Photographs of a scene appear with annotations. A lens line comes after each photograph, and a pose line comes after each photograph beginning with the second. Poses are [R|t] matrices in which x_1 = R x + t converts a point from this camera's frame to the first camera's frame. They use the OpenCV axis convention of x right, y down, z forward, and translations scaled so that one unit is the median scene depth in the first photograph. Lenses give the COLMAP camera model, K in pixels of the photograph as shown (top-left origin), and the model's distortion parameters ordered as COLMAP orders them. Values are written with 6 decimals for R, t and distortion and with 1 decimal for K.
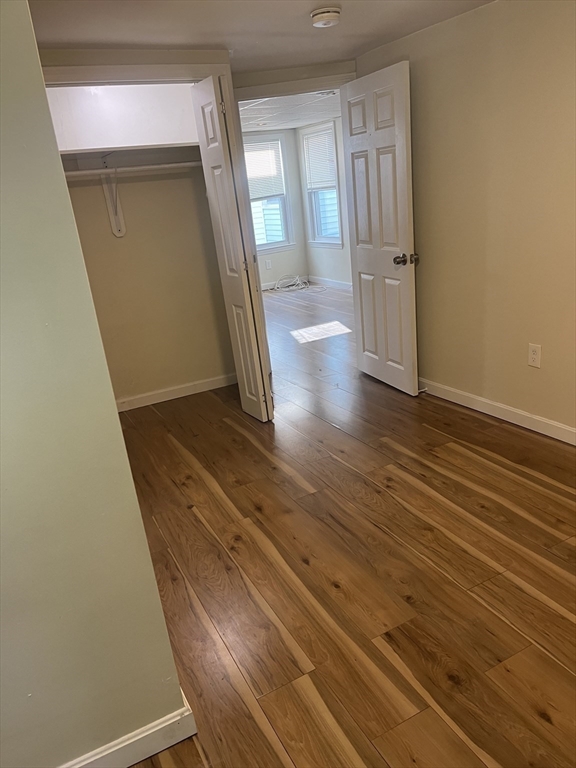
lens RADIAL K [[586.3, 0, 288.5], [0, 586.3, 385.4], [0, 0, 1]] dist [0.002858, -0.004442]
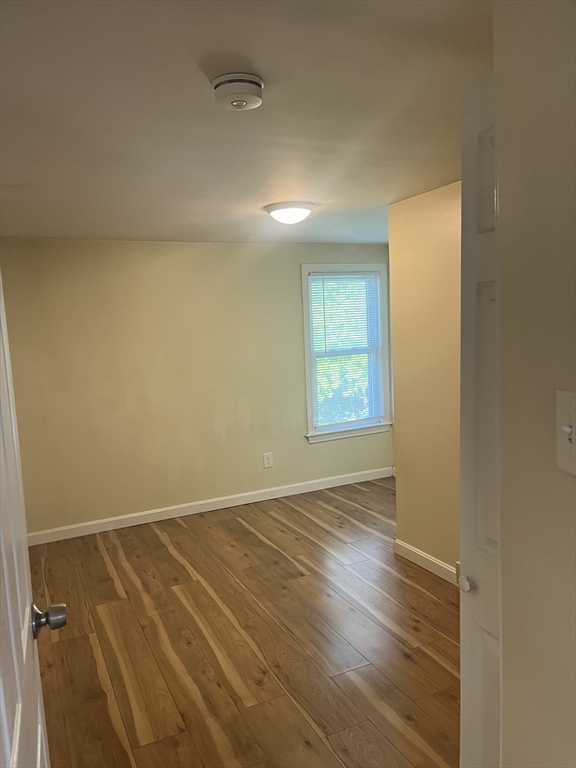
lens RADIAL K [[586.3, 0, 288.5], [0, 586.3, 385.0], [0, 0, 1]] dist [0.002858, -0.004442]
pose [[-0.986638, 0.156647, 0.044795, 0.030766], [0.161020, 0.895589, 0.414721, -0.672426], [0.024847, 0.416392, -0.908846, 1.889750]]
